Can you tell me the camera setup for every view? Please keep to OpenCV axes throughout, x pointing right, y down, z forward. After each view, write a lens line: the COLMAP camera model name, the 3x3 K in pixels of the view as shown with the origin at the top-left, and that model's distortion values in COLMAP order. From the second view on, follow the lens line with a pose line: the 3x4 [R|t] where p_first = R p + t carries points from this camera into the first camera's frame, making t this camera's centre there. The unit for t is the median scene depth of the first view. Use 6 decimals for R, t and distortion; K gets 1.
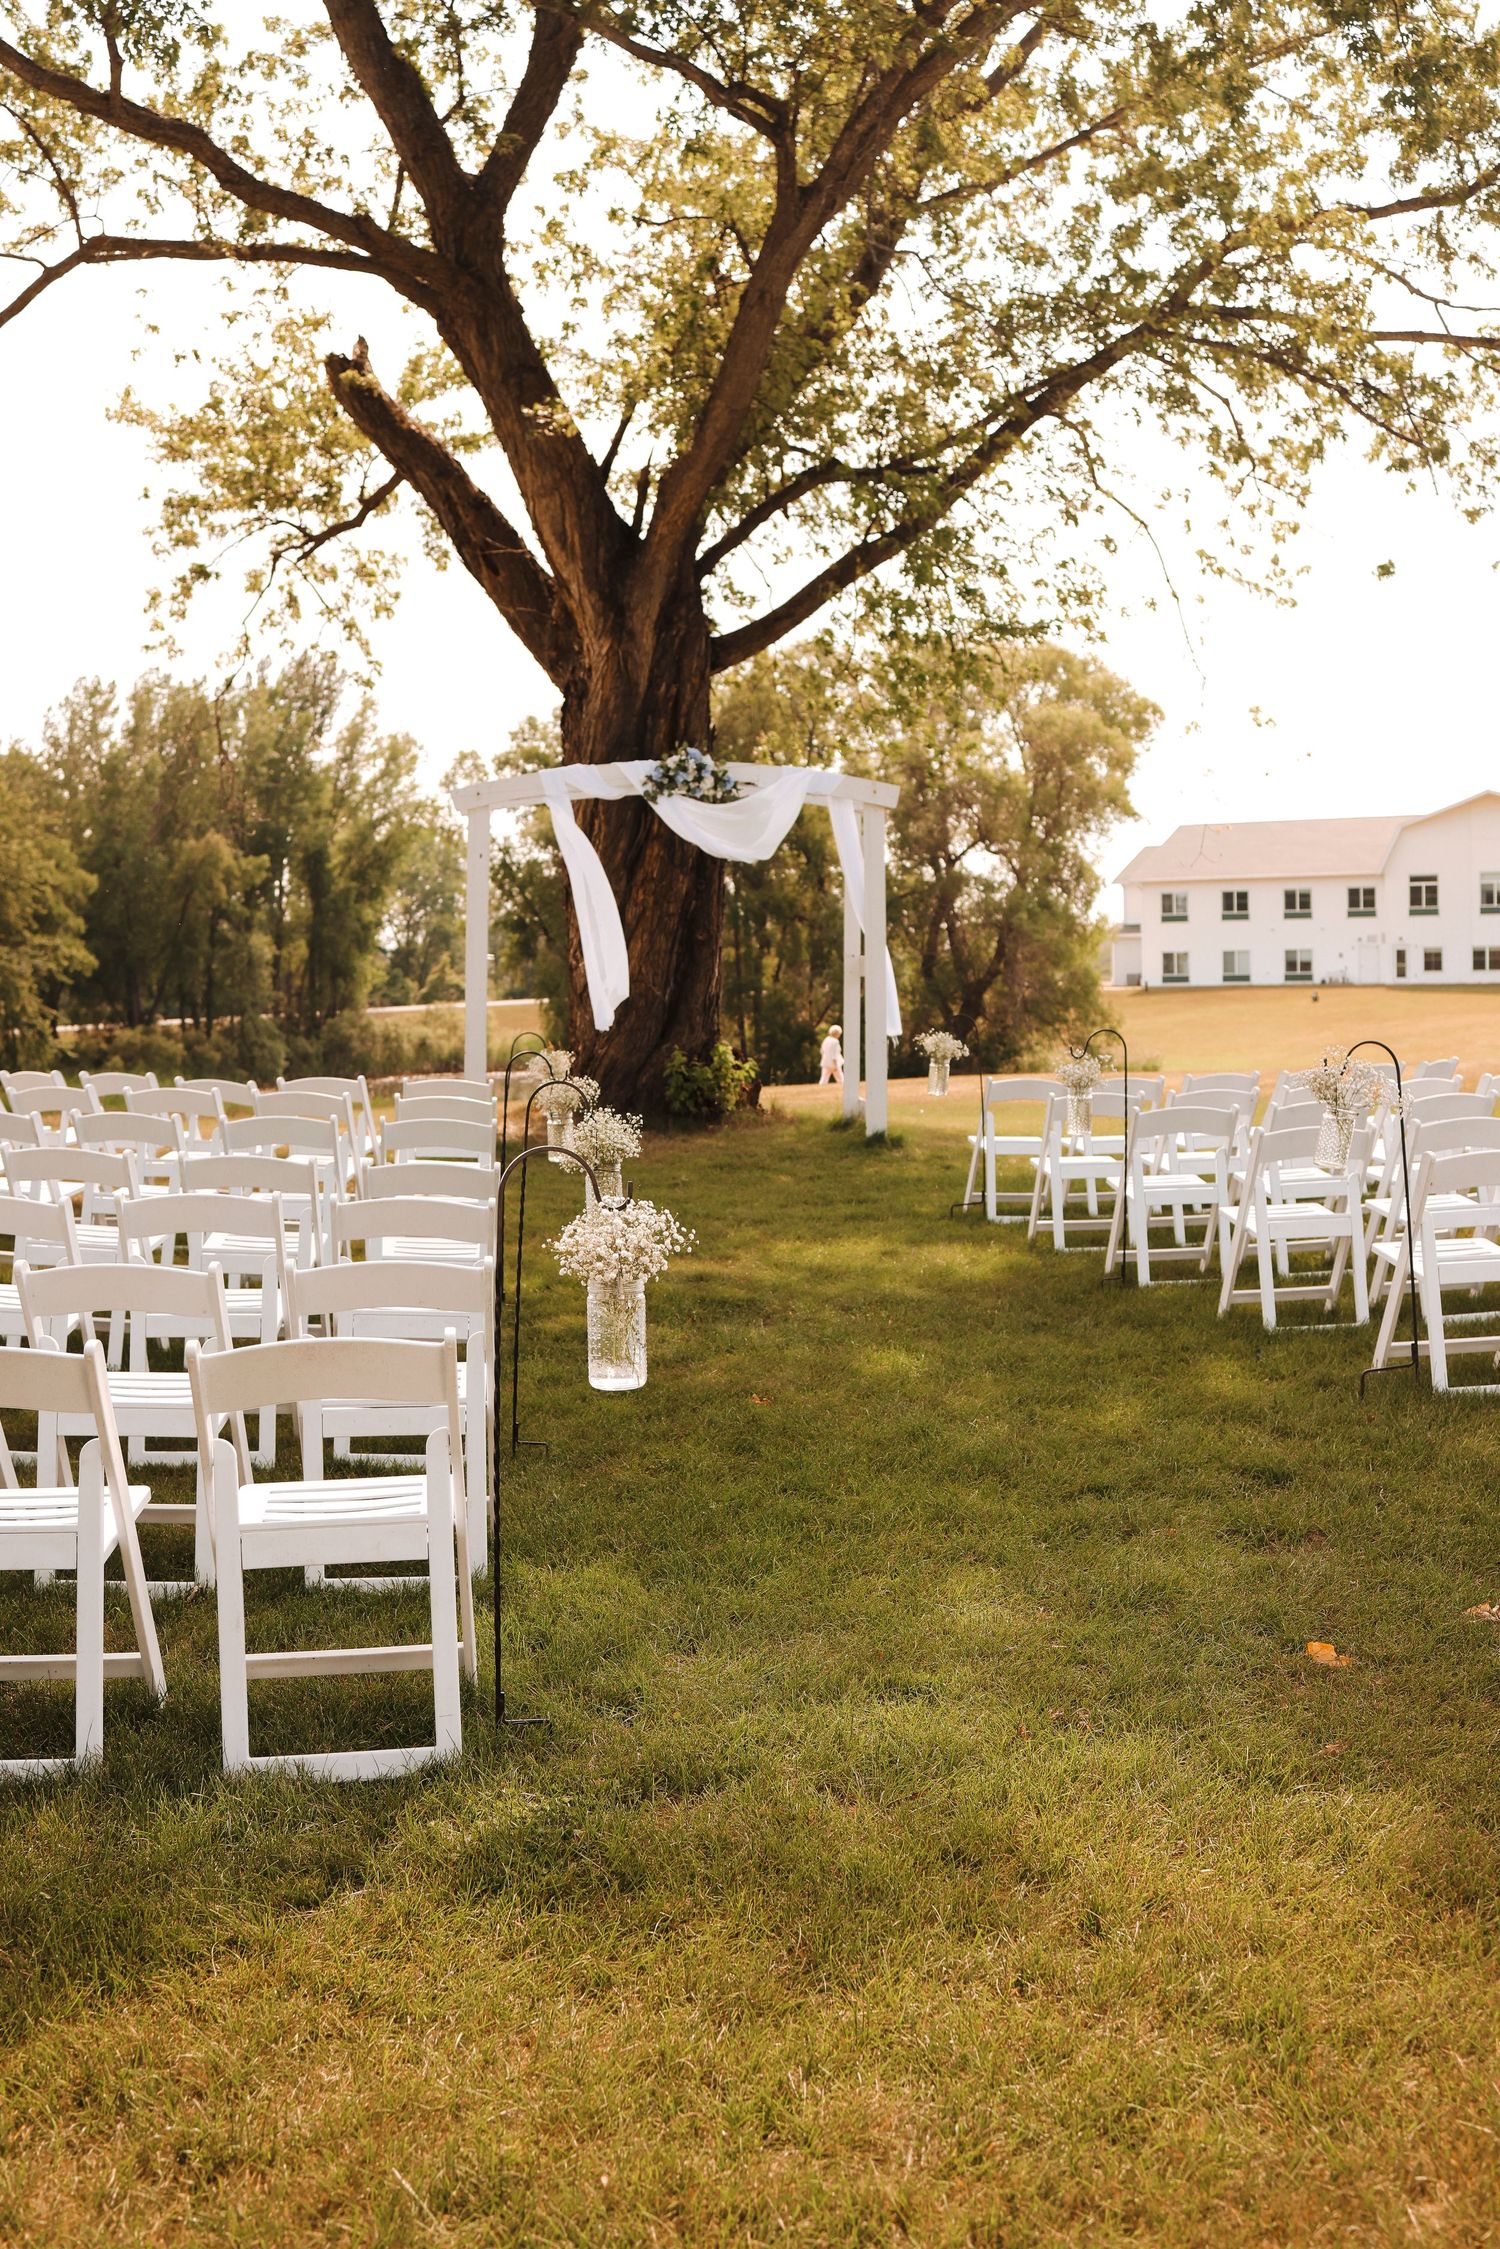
lens RADIAL K [[2411.4, 0, 750.0], [0, 2411.4, 1124.5], [0, 0, 1]] dist [-0.043118, 0.017430]
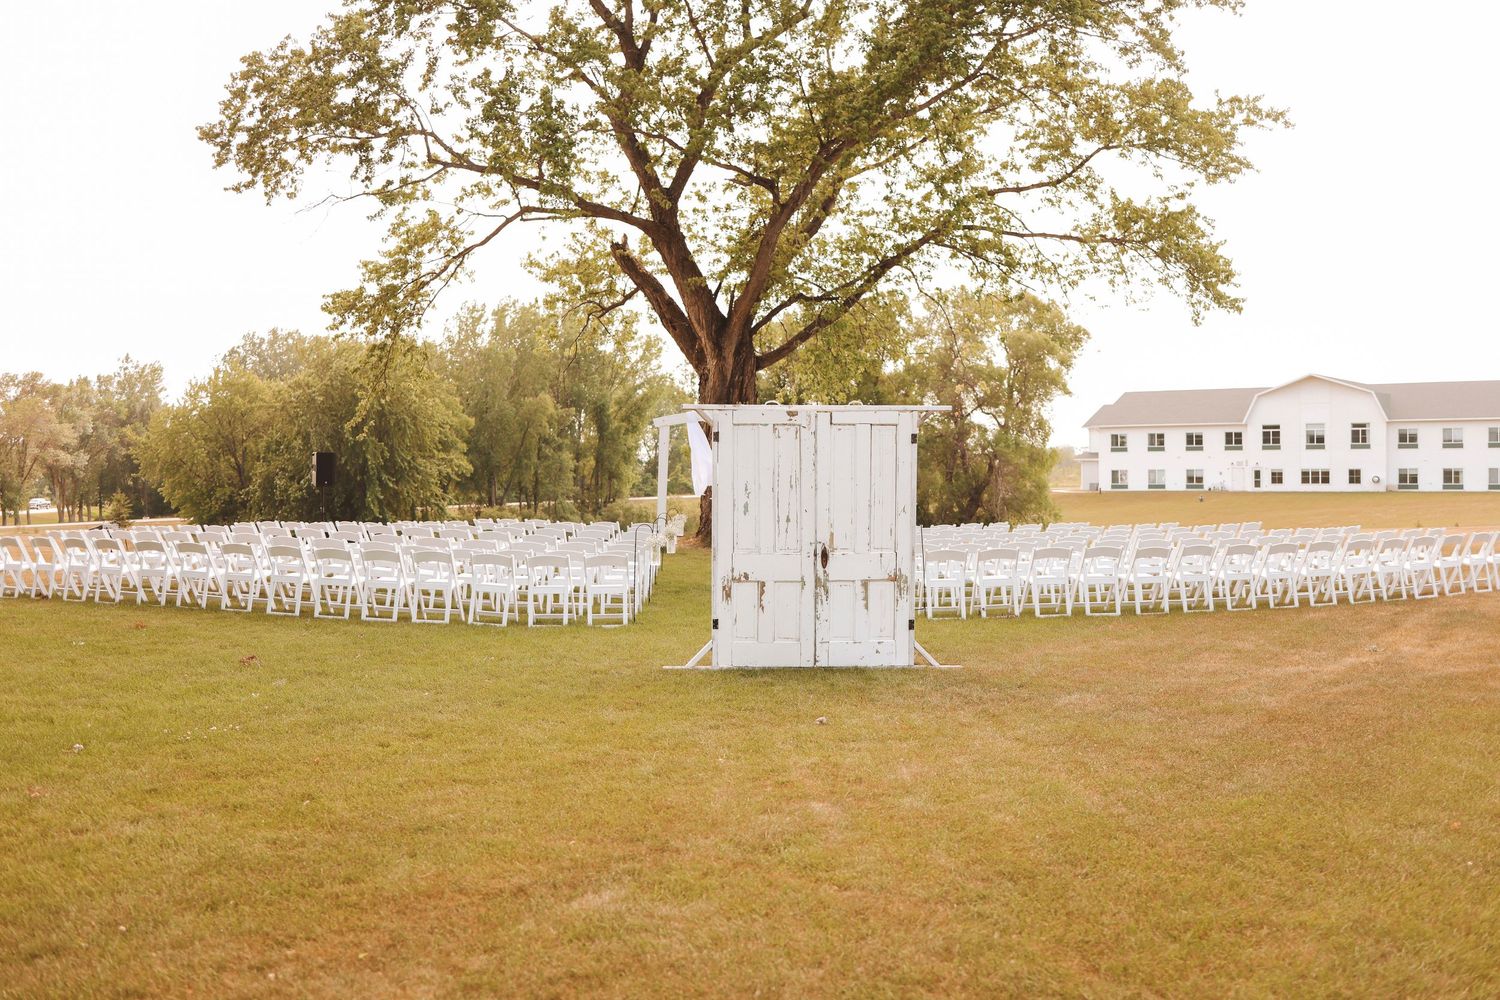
lens RADIAL K [[1608.3, 0, 780.1], [0, 1608.3, 501.2], [0, 0, 1]] dist [-0.043118, 0.017430]
pose [[0.997777, 0.013987, -0.065152, 0.024342], [-0.017060, 0.998756, -0.046846, 0.006338], [0.064415, 0.047854, 0.996775, -0.139916]]
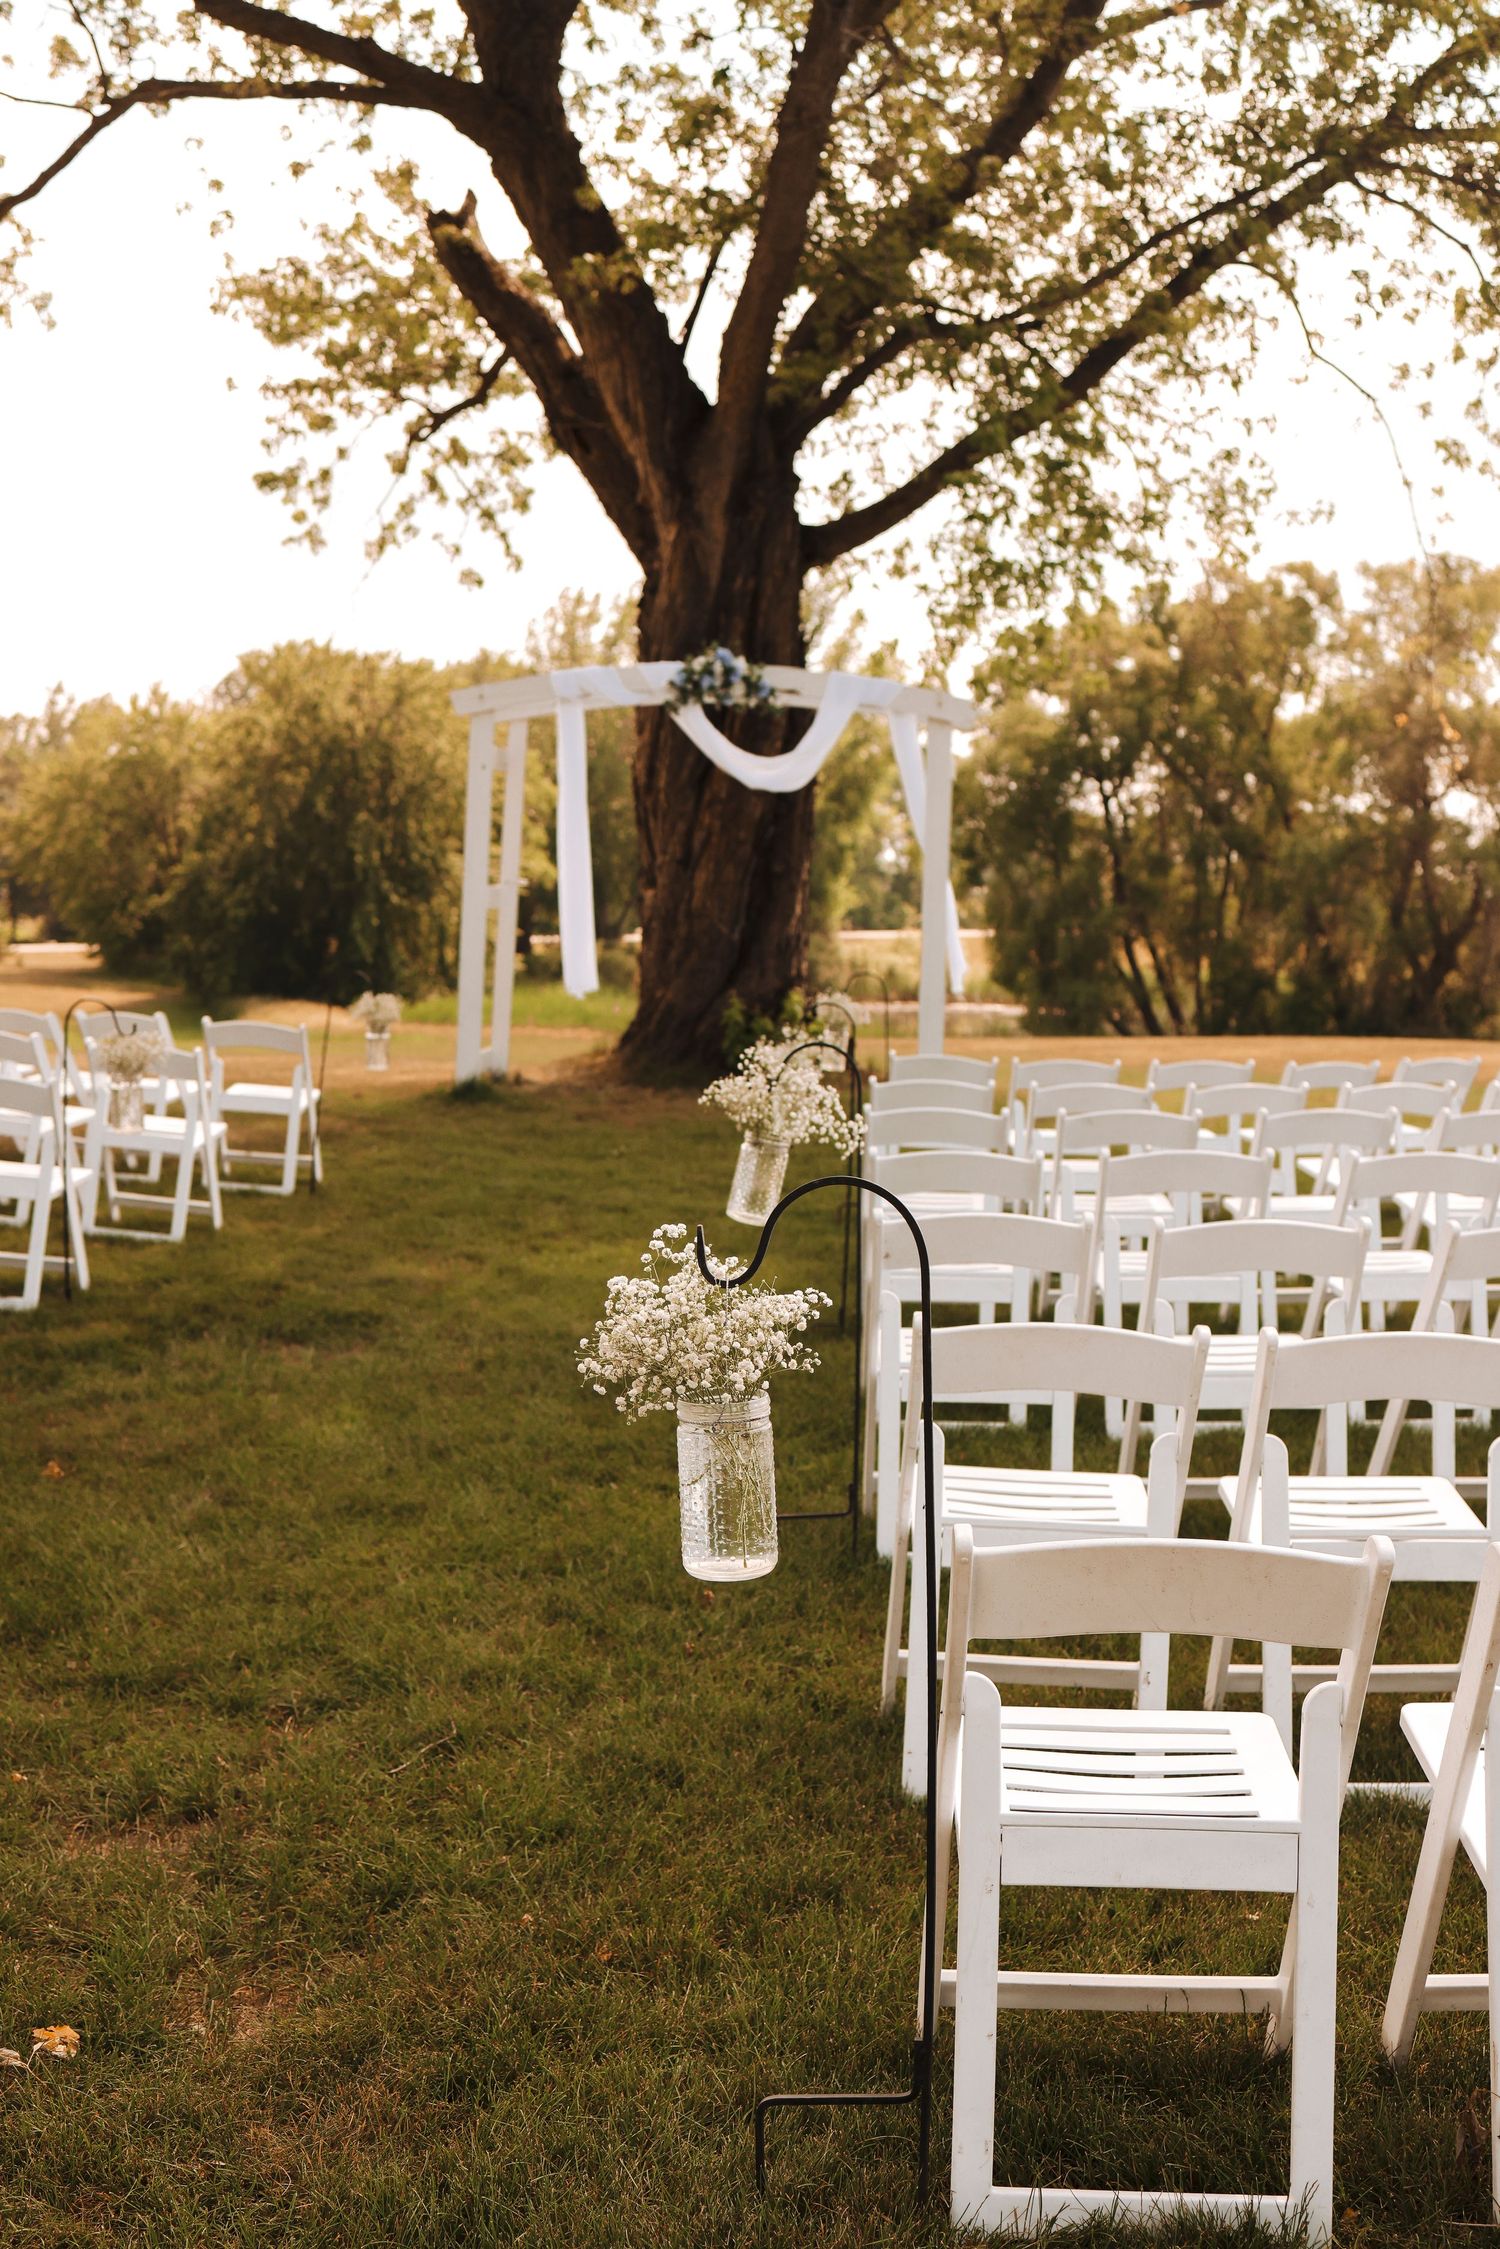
lens RADIAL K [[2497.9, 0, 750.0], [0, 2497.9, 1124.5], [0, 0, 1]] dist [-0.295269, 0.688008]
pose [[0.974745, 0.057260, -0.215853, 0.032484], [-0.051354, 0.998139, 0.032877, -0.003388], [0.217334, -0.020962, 0.975872, 0.027555]]
